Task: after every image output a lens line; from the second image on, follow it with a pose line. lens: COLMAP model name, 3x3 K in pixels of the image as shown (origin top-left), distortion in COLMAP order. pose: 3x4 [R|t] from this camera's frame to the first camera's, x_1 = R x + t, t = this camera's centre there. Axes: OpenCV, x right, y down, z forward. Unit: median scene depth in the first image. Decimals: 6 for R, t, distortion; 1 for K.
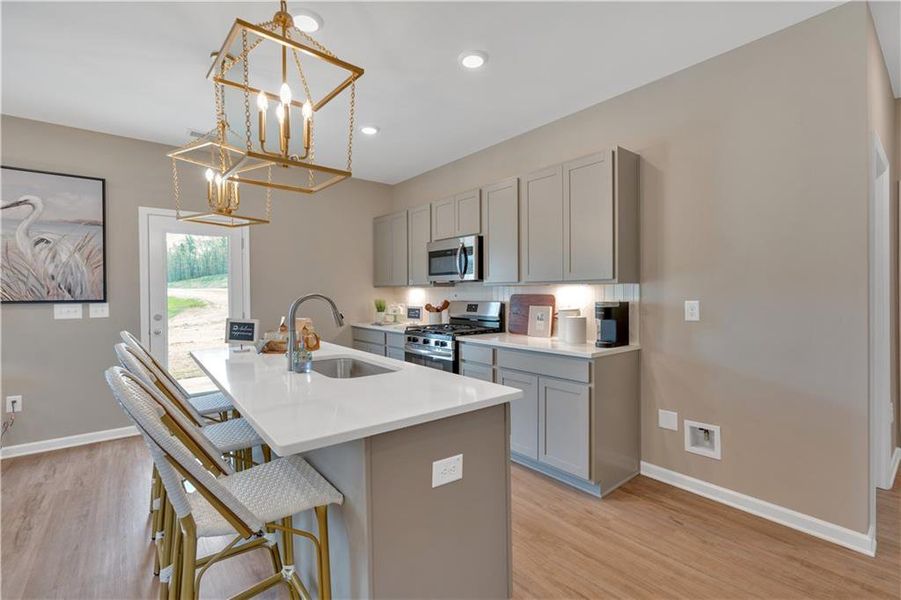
lens RADIAL K [[404.1, 0, 449.3], [0, 404.1, 293.5], [0, 0, 1]] dist [-0.012634, 0.004669]
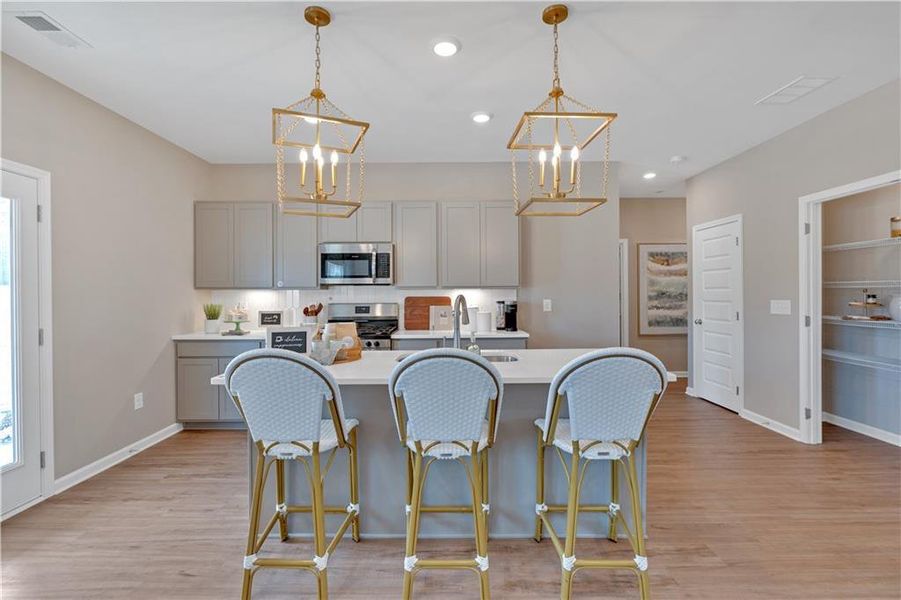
lens RADIAL K [[404.1, 0, 450.5], [0, 404.1, 294.7], [0, 0, 1]] dist [-0.012634, 0.004669]
pose [[0.622510, 0.000247, 0.782611, -0.721192], [0.005288, 0.999976, -0.004522, 0.002356], [-0.782594, 0.006954, 0.622494, 0.184014]]
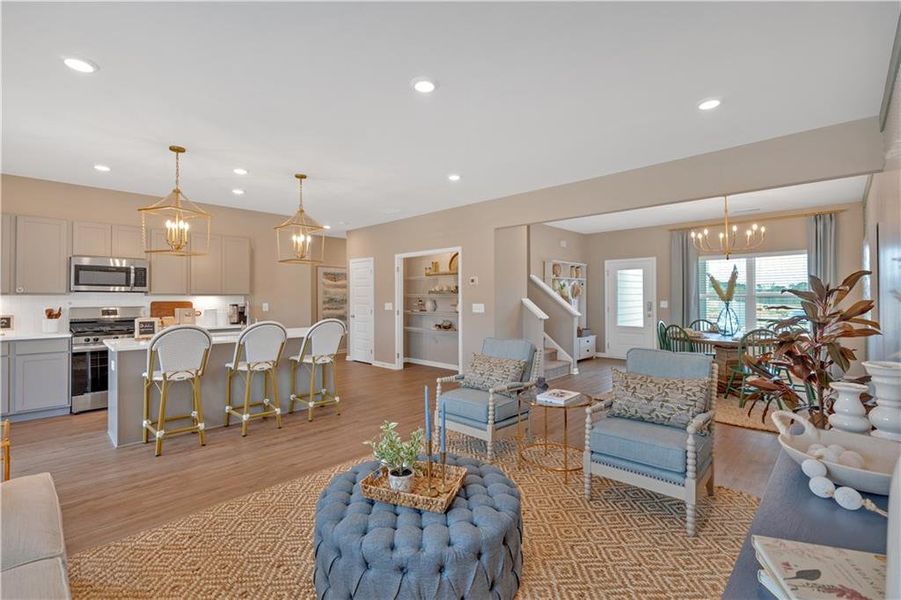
lens RADIAL K [[404.1, 0, 450.1], [0, 404.1, 295.5], [0, 0, 1]] dist [-0.012634, 0.004669]
pose [[-0.124611, 0.012498, 0.992127, -1.529545], [0.006444, 0.999910, -0.011786, 0.004284], [-0.992185, 0.004924, -0.124680, 0.106985]]
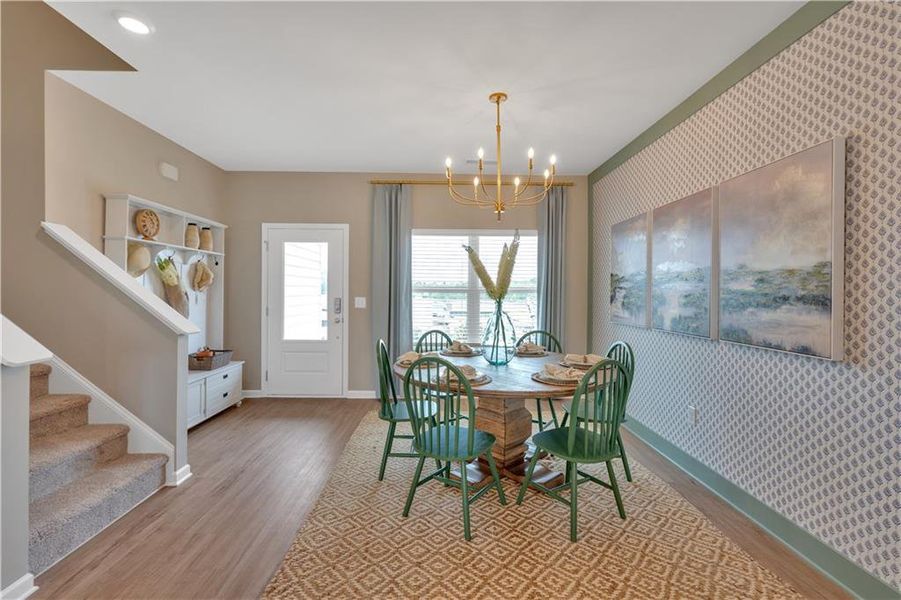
lens RADIAL K [[404.1, 0, 451.9], [0, 404.1, 295.1], [0, 0, 1]] dist [-0.012634, 0.004669]
pose [[-0.800660, -0.004699, 0.599101, -0.530109], [-0.002461, 0.999987, 0.004555, 0.003502], [-0.599114, 0.002173, -0.800661, -0.435504]]
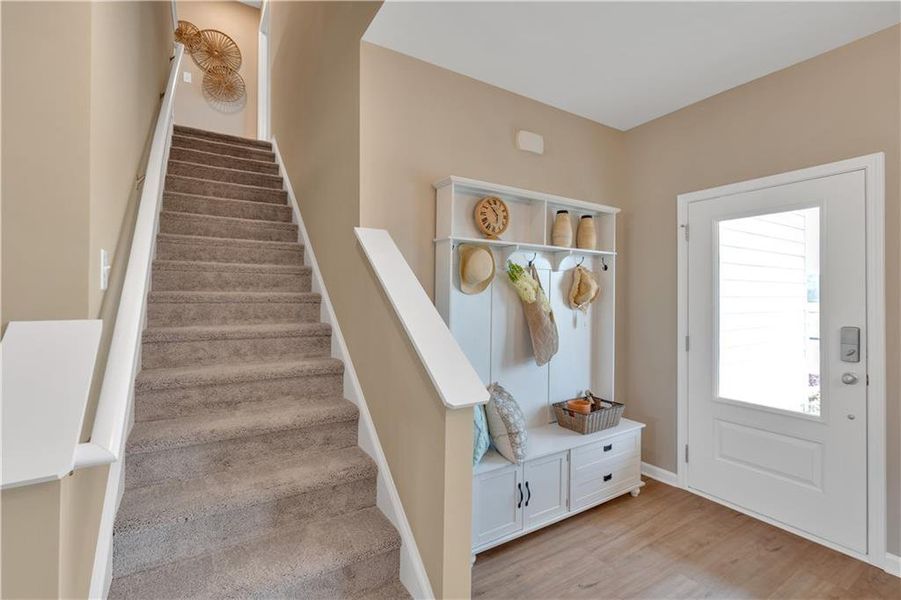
lens RADIAL K [[404.1, 0, 447.9], [0, 404.1, 295.1], [0, 0, 1]] dist [-0.012634, 0.004669]
pose [[0.117668, 0.011741, 0.992984, -0.058556], [-0.001924, 0.999931, -0.011595, -0.019763], [-0.993051, -0.000546, 0.117682, -0.778457]]
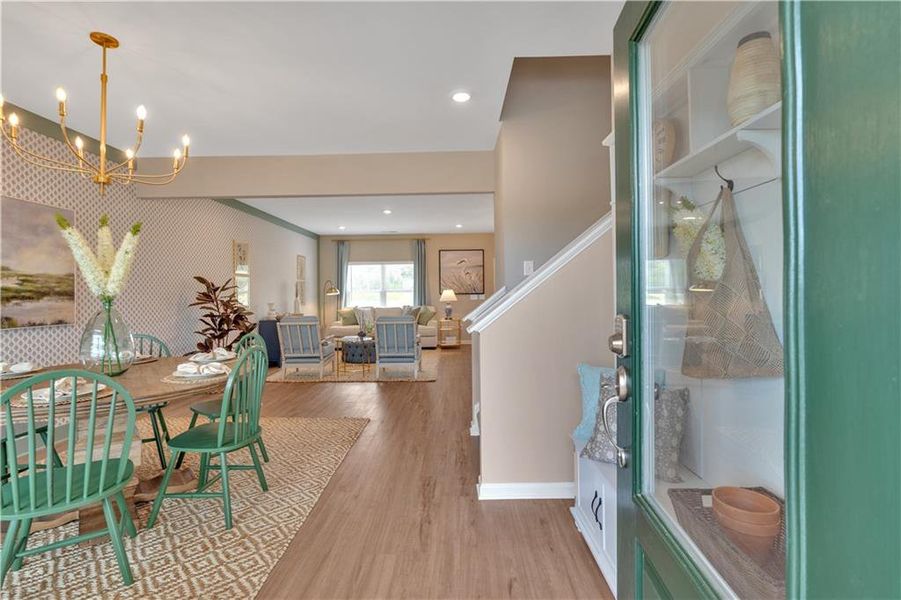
lens RADIAL K [[404.1, 0, 454.5], [0, 404.1, 294.3], [0, 0, 1]] dist [-0.012634, 0.004669]
pose [[0.777842, -0.003213, -0.628452, 0.750318], [0.006206, 0.999977, 0.002570, 0.016467], [0.628430, -0.005899, 0.777844, -1.313348]]
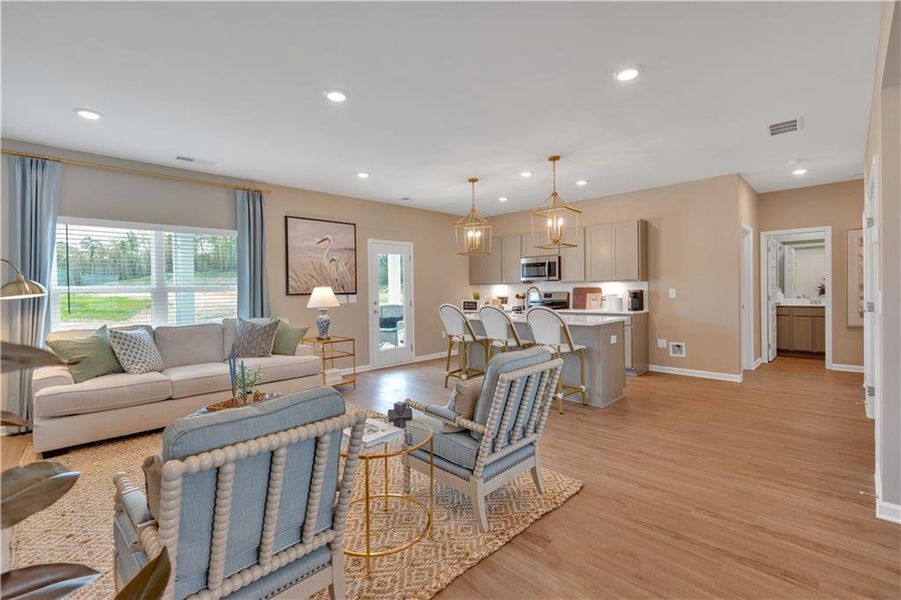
lens RADIAL K [[404.1, 0, 449.0], [0, 404.1, 292.0], [0, 0, 1]] dist [-0.012634, 0.004669]
pose [[0.993641, -0.010395, 0.112113, -0.651217], [0.010114, 0.999944, 0.003074, 0.011254], [-0.112138, -0.001921, 0.993691, -0.802109]]
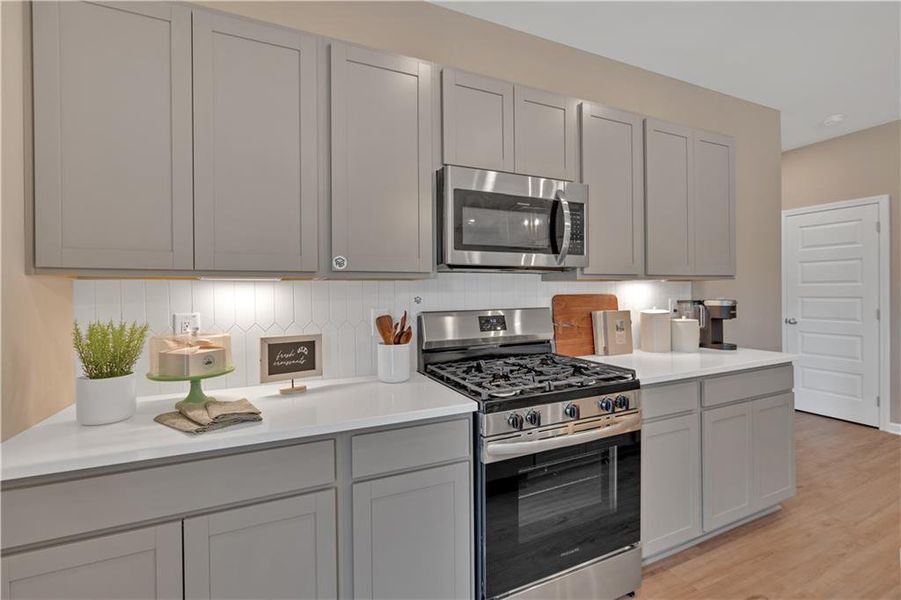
lens RADIAL K [[392.8, 0, 443.3], [0, 392.8, 293.7], [0, 0, 1]] dist [-0.002290, -0.000419]
pose [[0.250579, -0.007750, 0.968065, -0.495201], [0.010666, 0.999929, 0.005244, -0.004765], [-0.968037, 0.009011, 0.250644, 1.074930]]
